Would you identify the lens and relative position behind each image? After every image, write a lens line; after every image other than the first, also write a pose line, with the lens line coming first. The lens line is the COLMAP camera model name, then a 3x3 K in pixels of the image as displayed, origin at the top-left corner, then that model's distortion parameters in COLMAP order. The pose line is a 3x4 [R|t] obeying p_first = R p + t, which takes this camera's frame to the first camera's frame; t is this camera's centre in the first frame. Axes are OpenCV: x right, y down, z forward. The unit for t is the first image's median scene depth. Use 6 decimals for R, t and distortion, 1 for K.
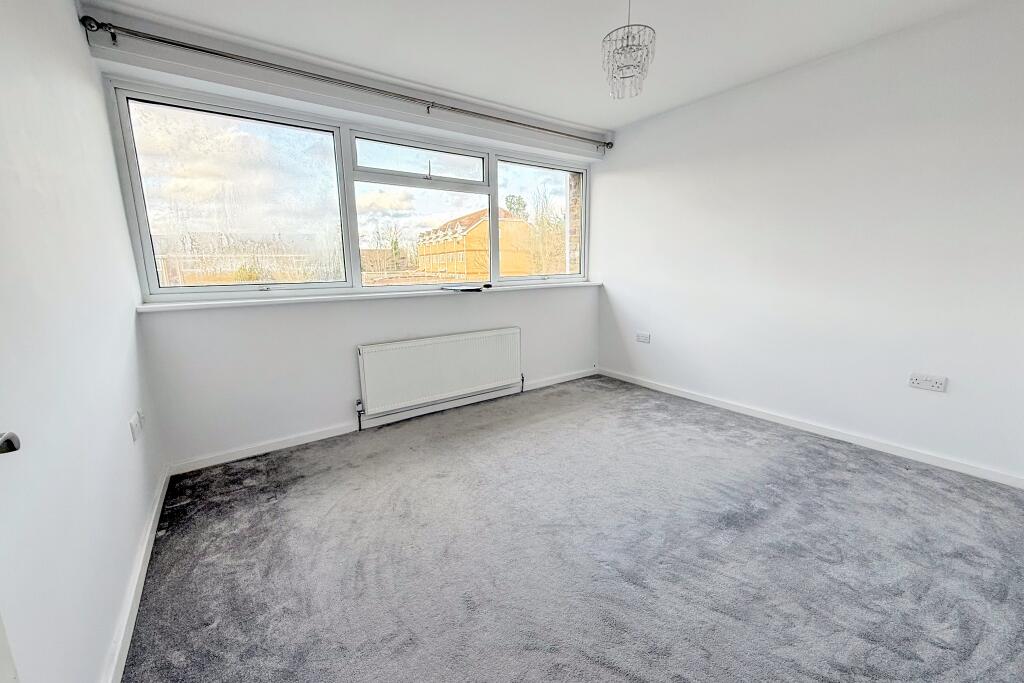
lens RADIAL K [[392.4, 0, 512.0], [0, 392.4, 341.5], [0, 0, 1]] dist [-0.000474, -0.000079]
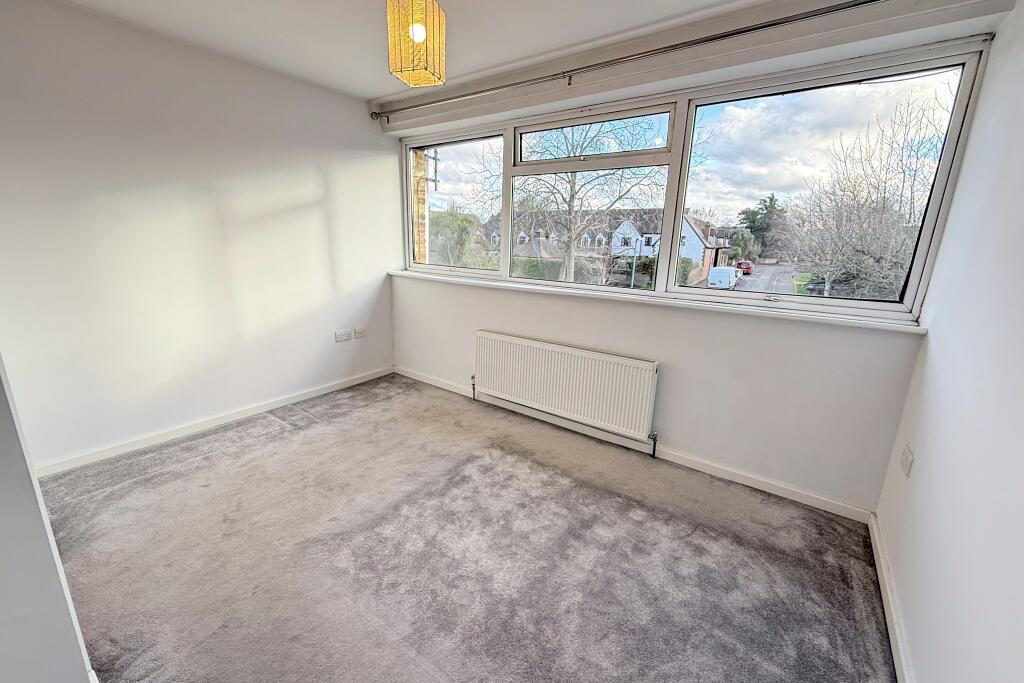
lens RADIAL K [[420.7, 0, 512.0], [0, 420.7, 341.5], [0, 0, 1]] dist [-0.000031, 0.000066]
pose [[0.321573, 0.243693, -0.914989, 0.735898], [-0.218199, 0.959380, 0.178830, -0.178524], [0.921401, 0.142143, 0.361684, 0.632859]]
